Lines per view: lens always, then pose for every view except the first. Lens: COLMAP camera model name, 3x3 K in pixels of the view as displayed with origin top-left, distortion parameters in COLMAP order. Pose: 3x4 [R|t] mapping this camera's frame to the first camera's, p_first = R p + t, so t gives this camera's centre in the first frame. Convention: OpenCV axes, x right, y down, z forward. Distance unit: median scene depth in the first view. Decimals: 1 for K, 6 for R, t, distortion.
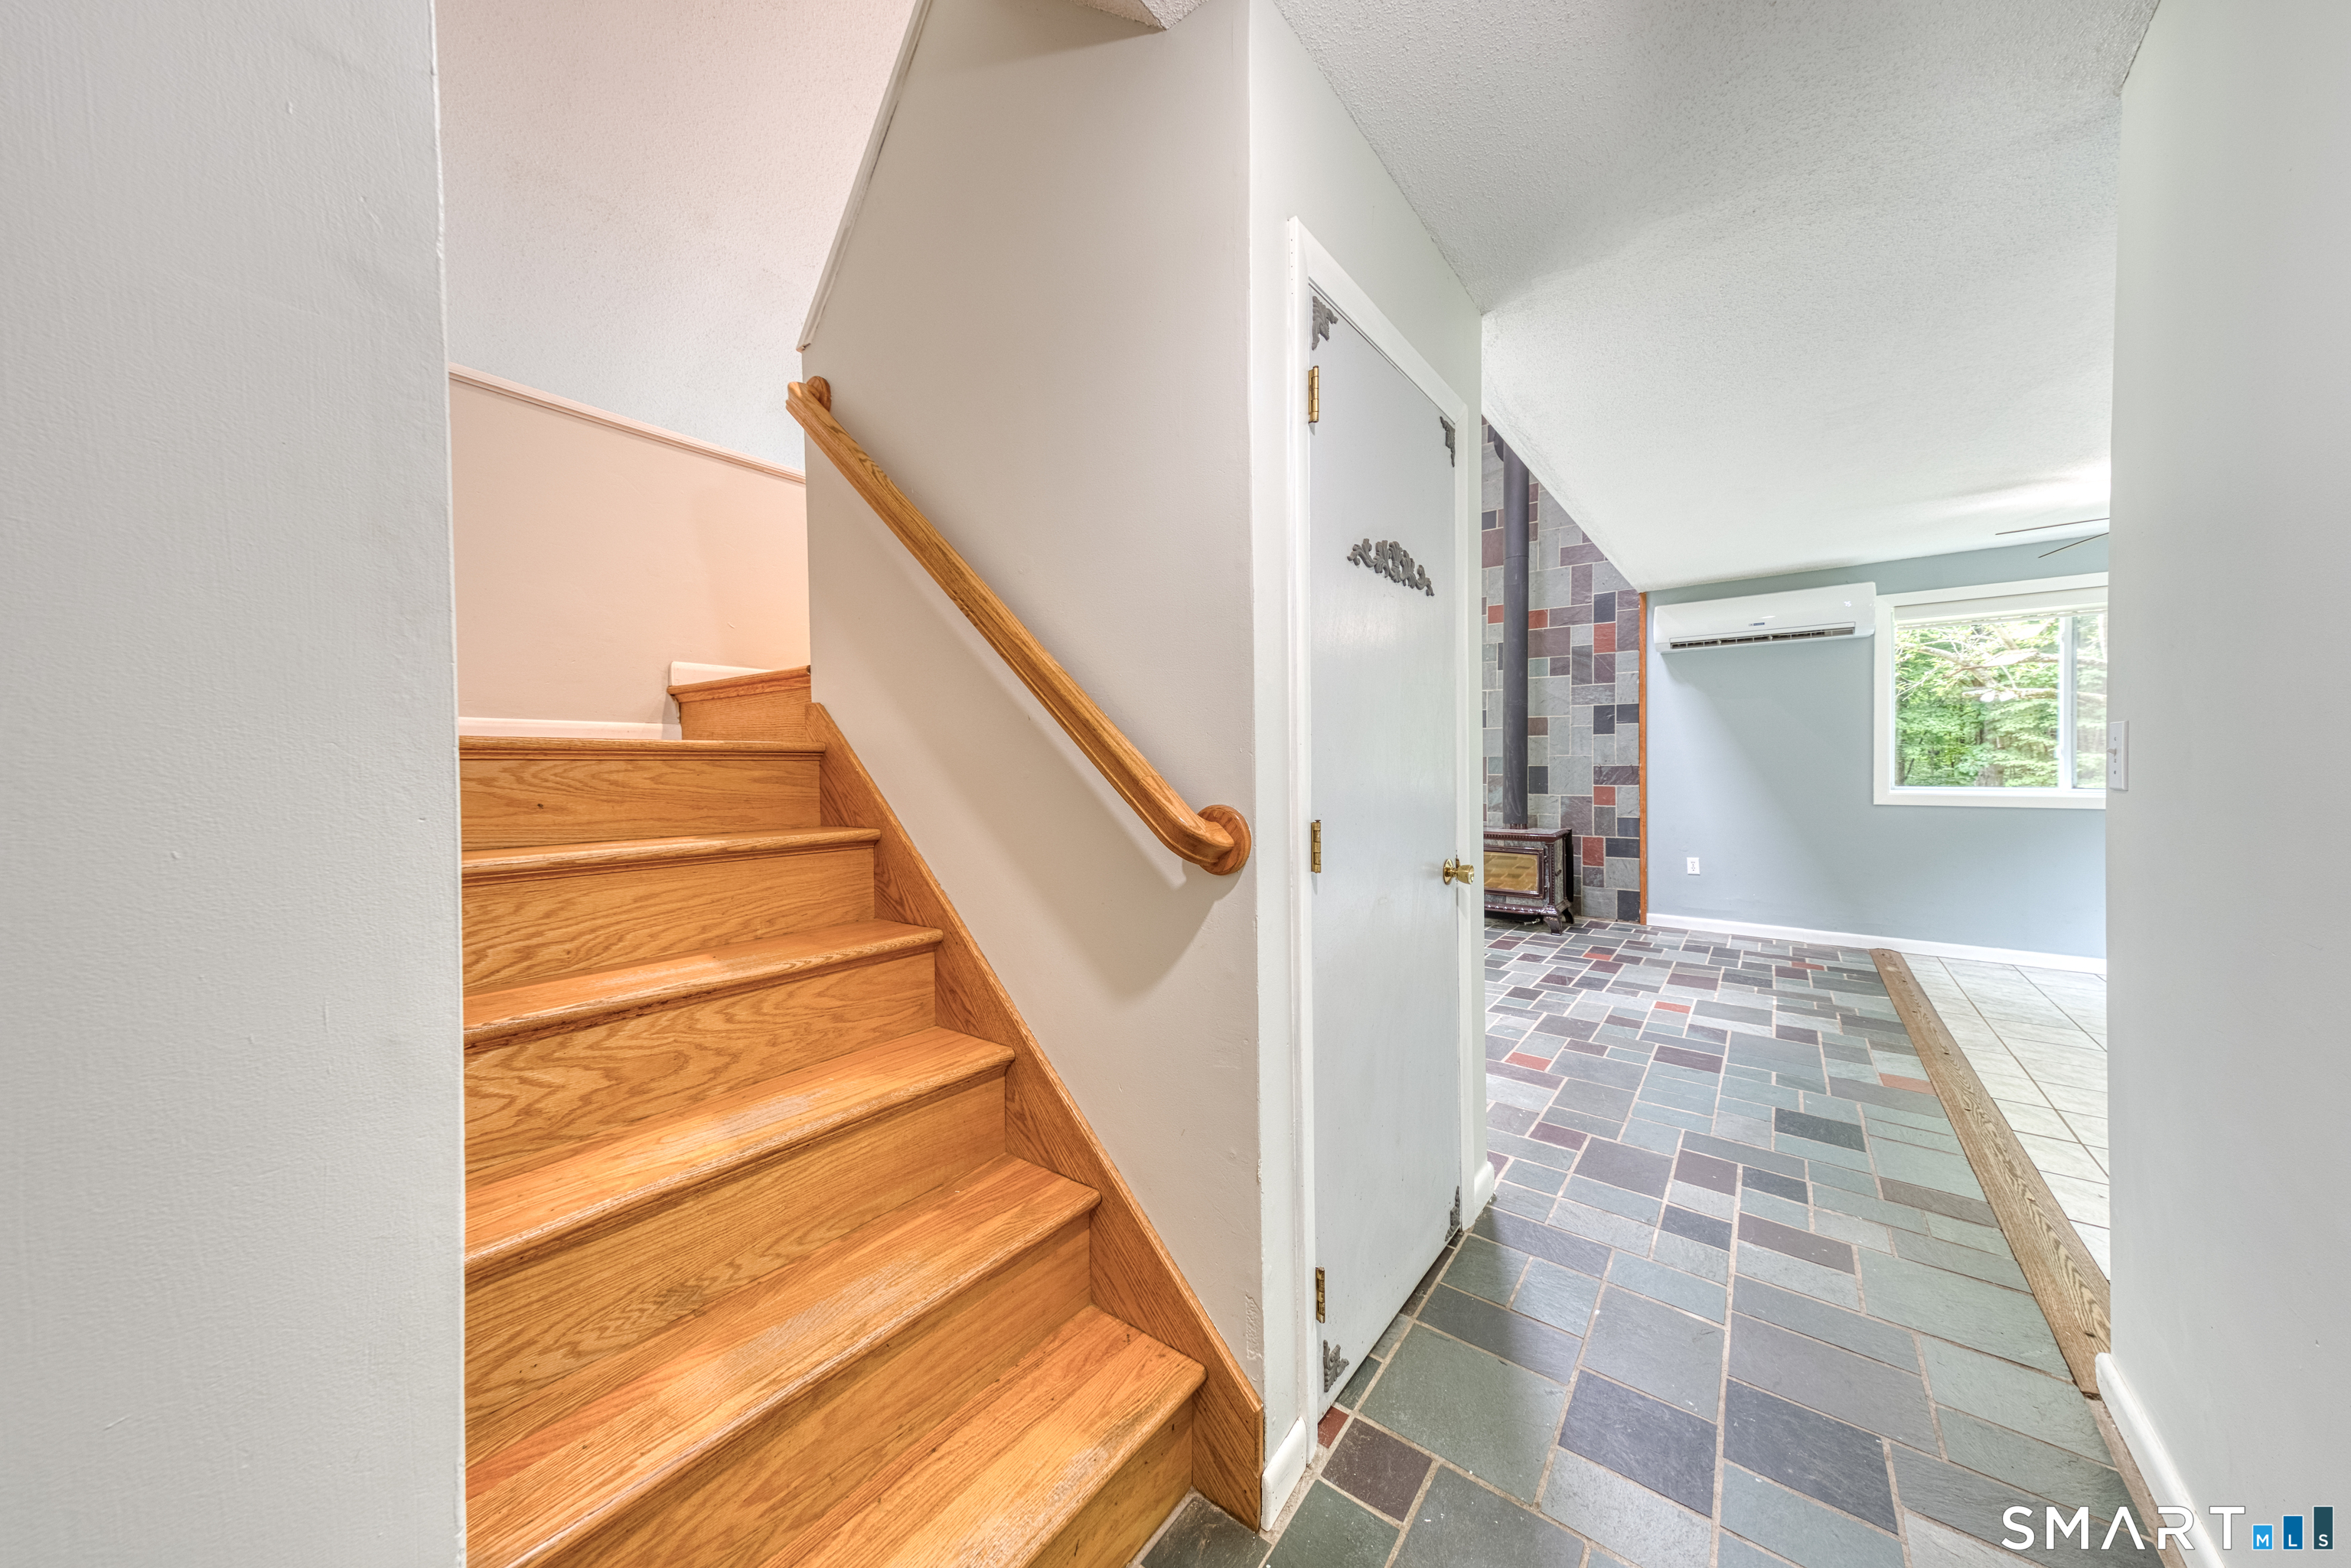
lens RADIAL K [[790.9, 0, 1178.0], [0, 790.9, 770.9], [0, 0, 1]] dist [0.021582, -0.001665]
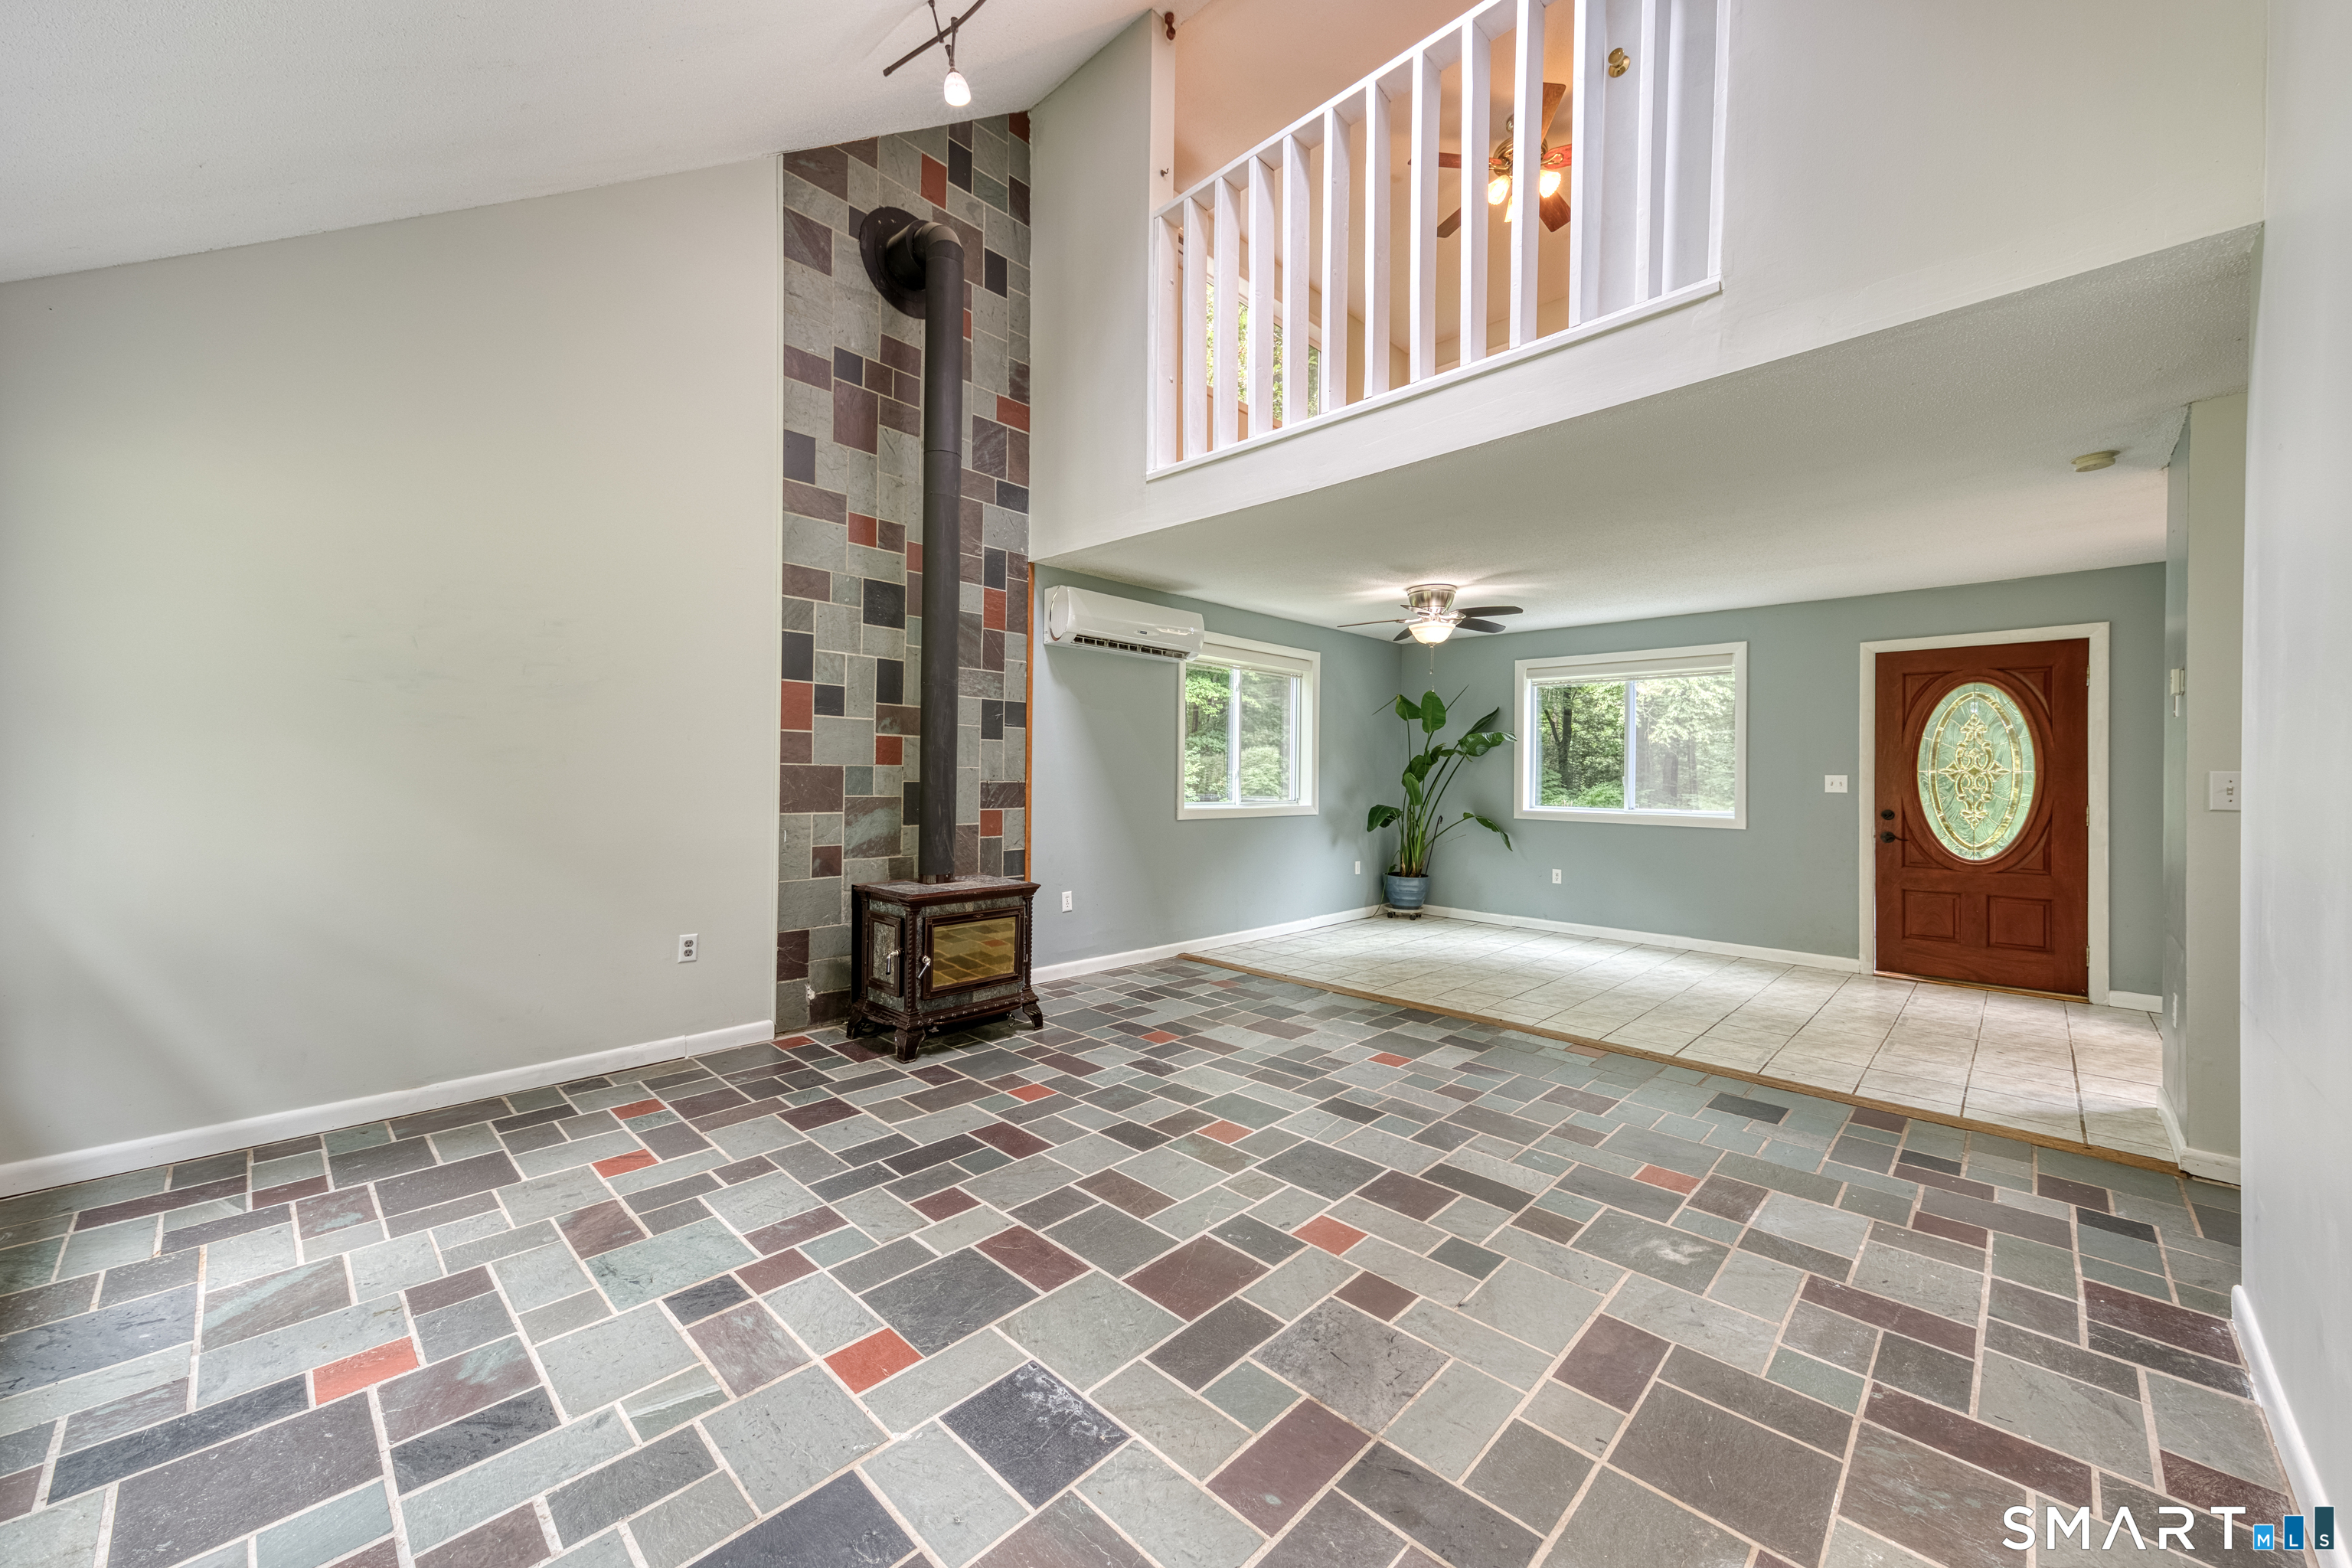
lens RADIAL K [[875.3, 0, 1170.6], [0, 875.3, 773.6], [0, 0, 1]] dist [0.028771, -0.003253]
pose [[0.121245, 0.011494, 0.992556, -0.262592], [-0.005398, 0.999926, -0.010920, -0.006693], [-0.992608, -0.004034, 0.121298, 0.772149]]
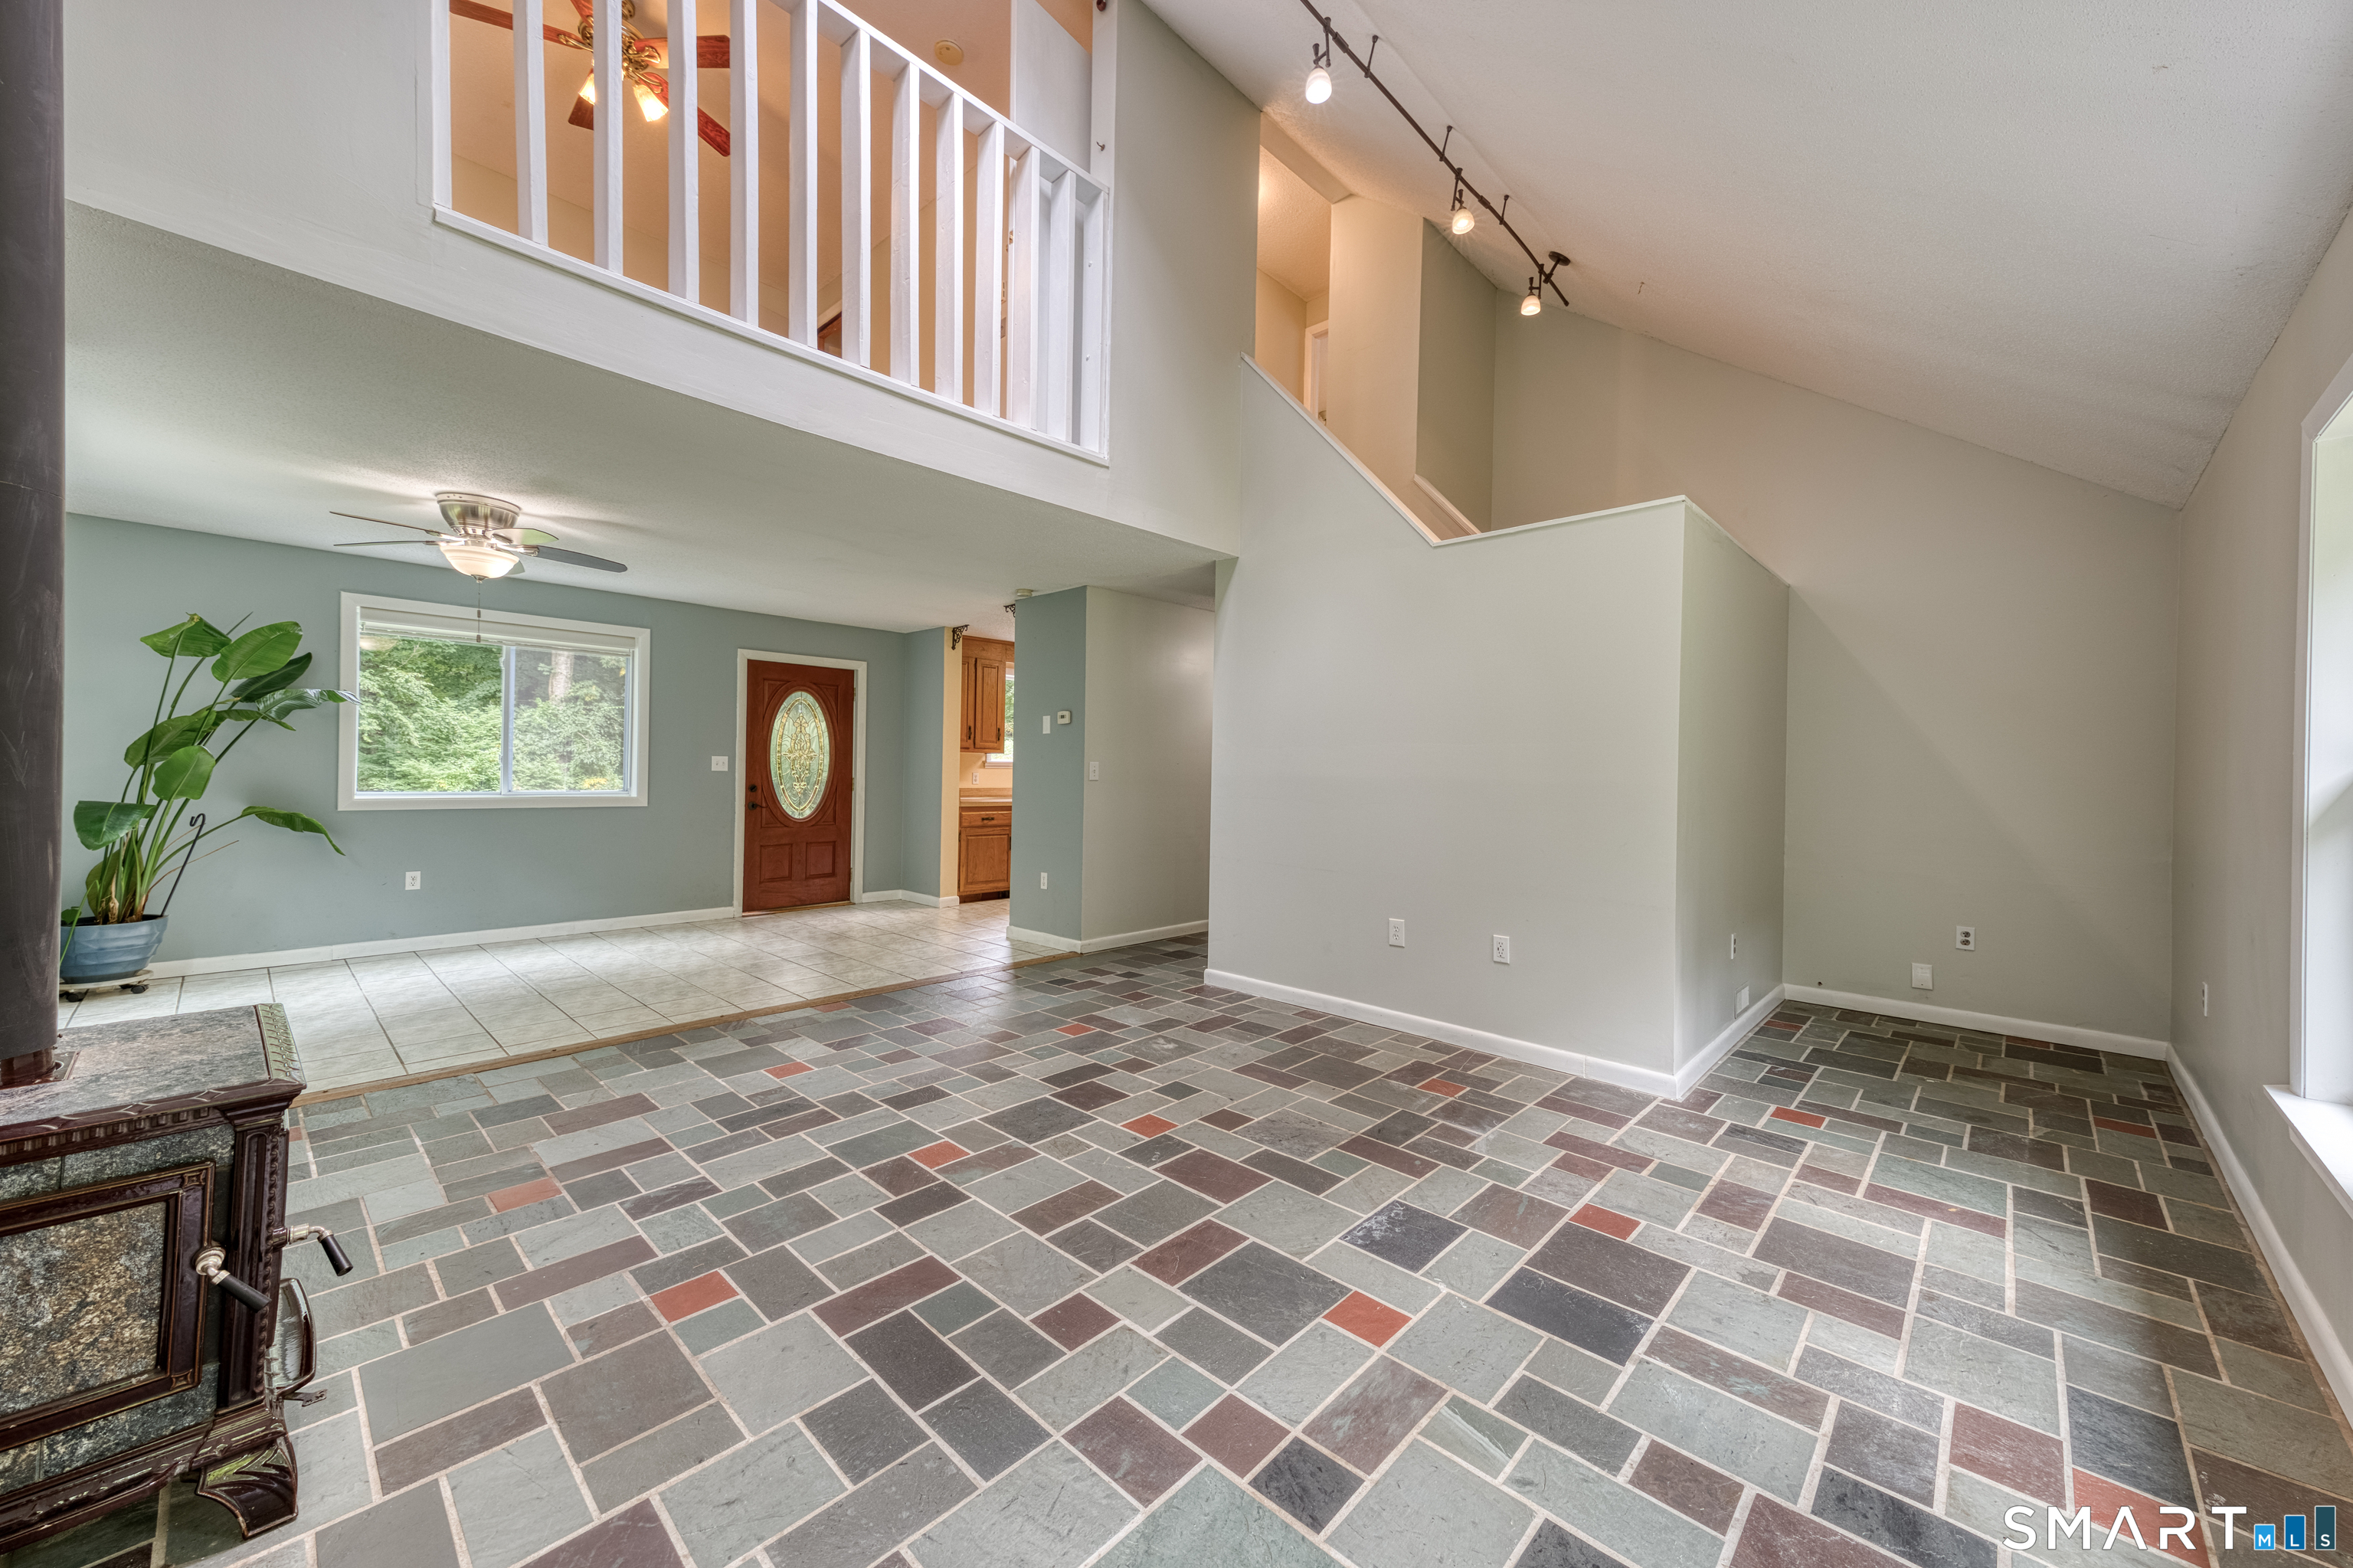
lens RADIAL K [[875.7, 0, 1179.7], [0, 875.7, 766.1], [0, 0, 1]] dist [0.028771, -0.003253]
pose [[-0.994137, -0.008403, 0.107800, 0.086458], [-0.008249, 0.999964, 0.001872, -0.014163], [-0.107812, 0.000971, -0.994171, 1.274641]]
